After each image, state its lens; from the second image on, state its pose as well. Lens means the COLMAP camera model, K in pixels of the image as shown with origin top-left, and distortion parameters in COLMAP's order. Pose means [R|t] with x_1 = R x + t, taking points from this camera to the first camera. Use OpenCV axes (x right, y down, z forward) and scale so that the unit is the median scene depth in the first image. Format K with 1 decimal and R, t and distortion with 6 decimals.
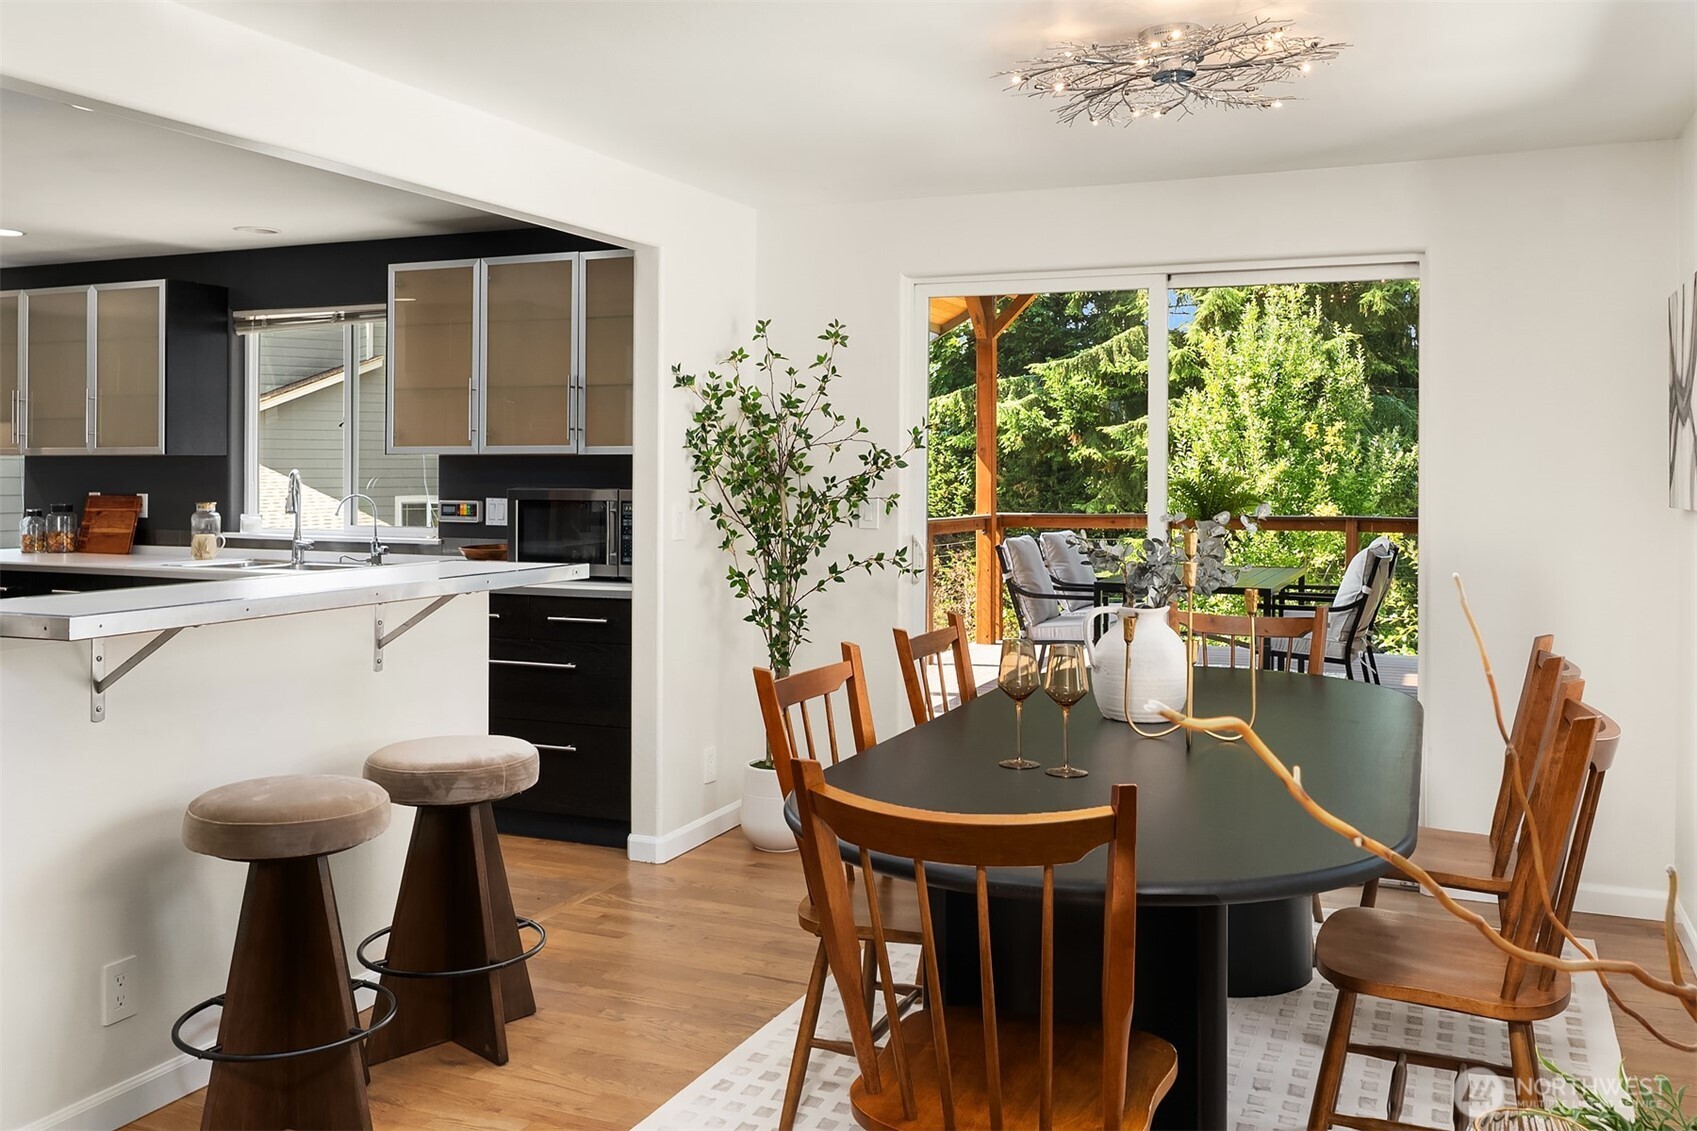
lens RADIAL K [[1398.0, 0, 852.0], [0, 1398.0, 572.8], [0, 0, 1]] dist [0.000611, -0.004305]
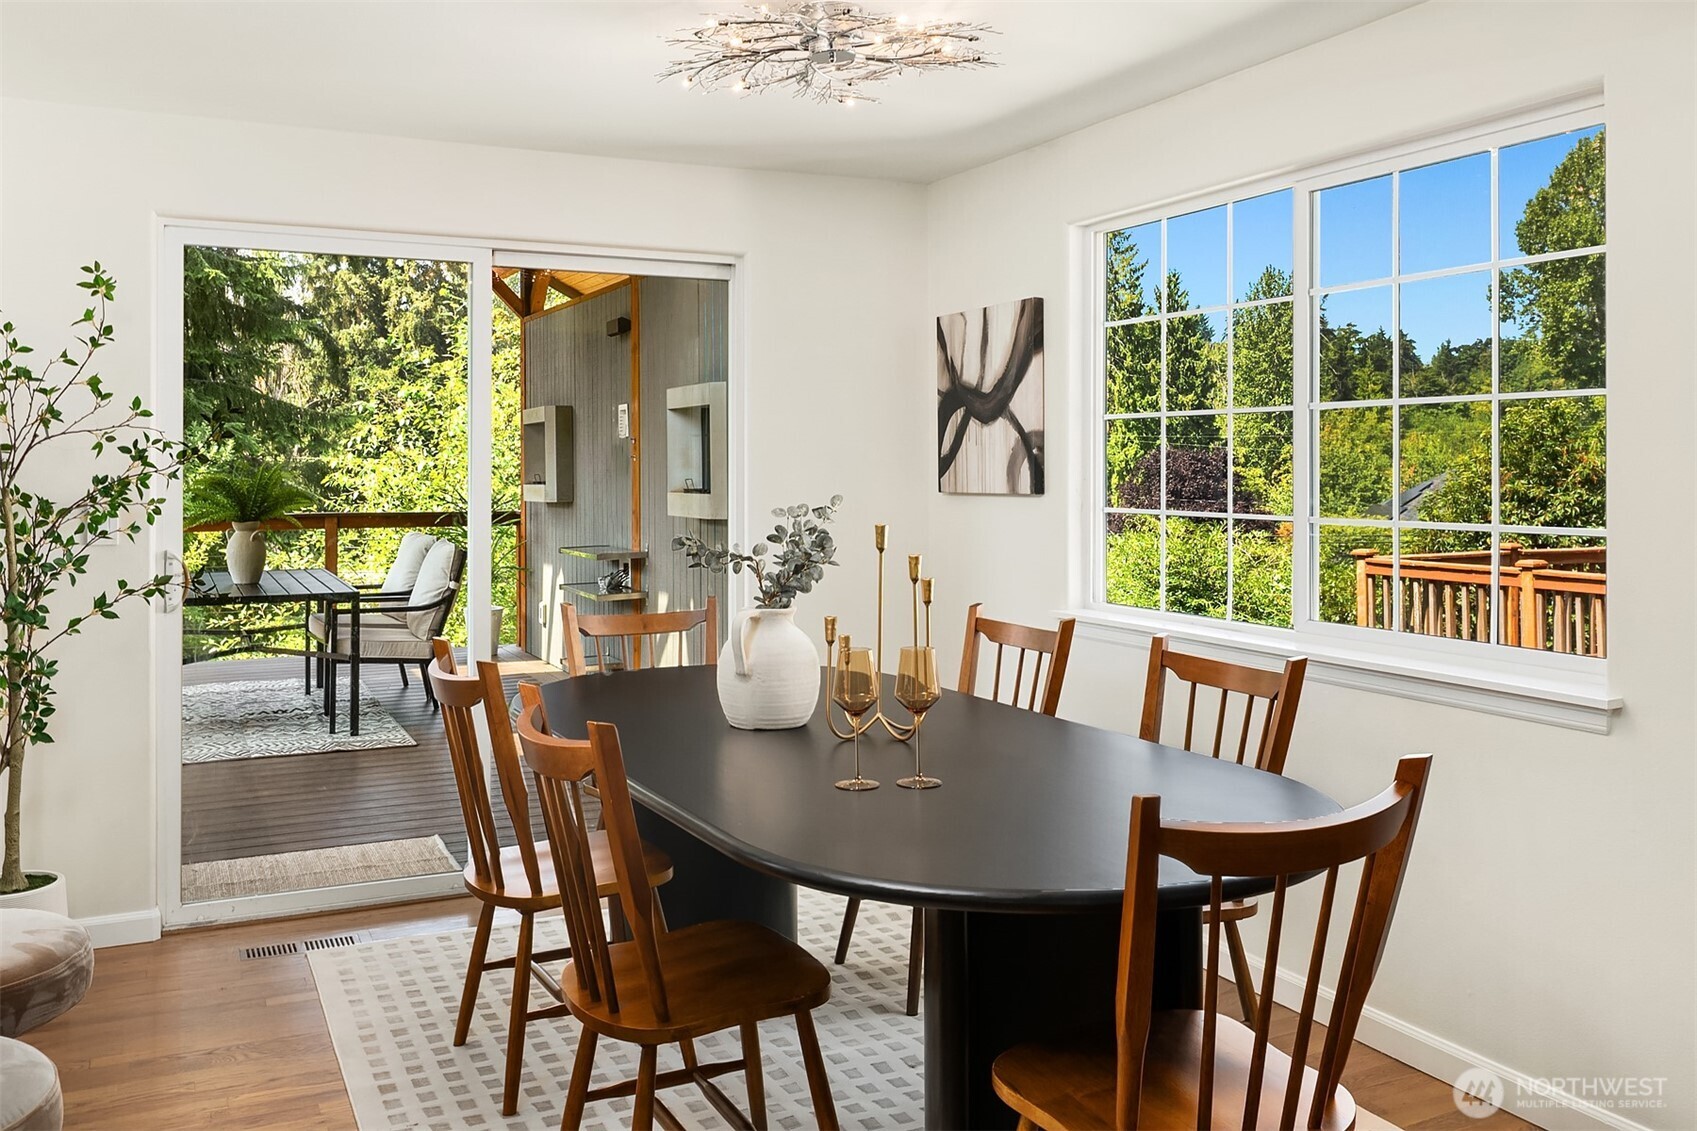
lens RADIAL K [[1398.0, 0, 850.4], [0, 1398.0, 554.1], [0, 0, 1]] dist [0.000611, -0.004305]
pose [[0.656816, -0.055343, 0.752017, -0.304092], [0.063826, 0.997804, 0.017685, -0.015468], [-0.751345, 0.036382, 0.658906, 0.219212]]
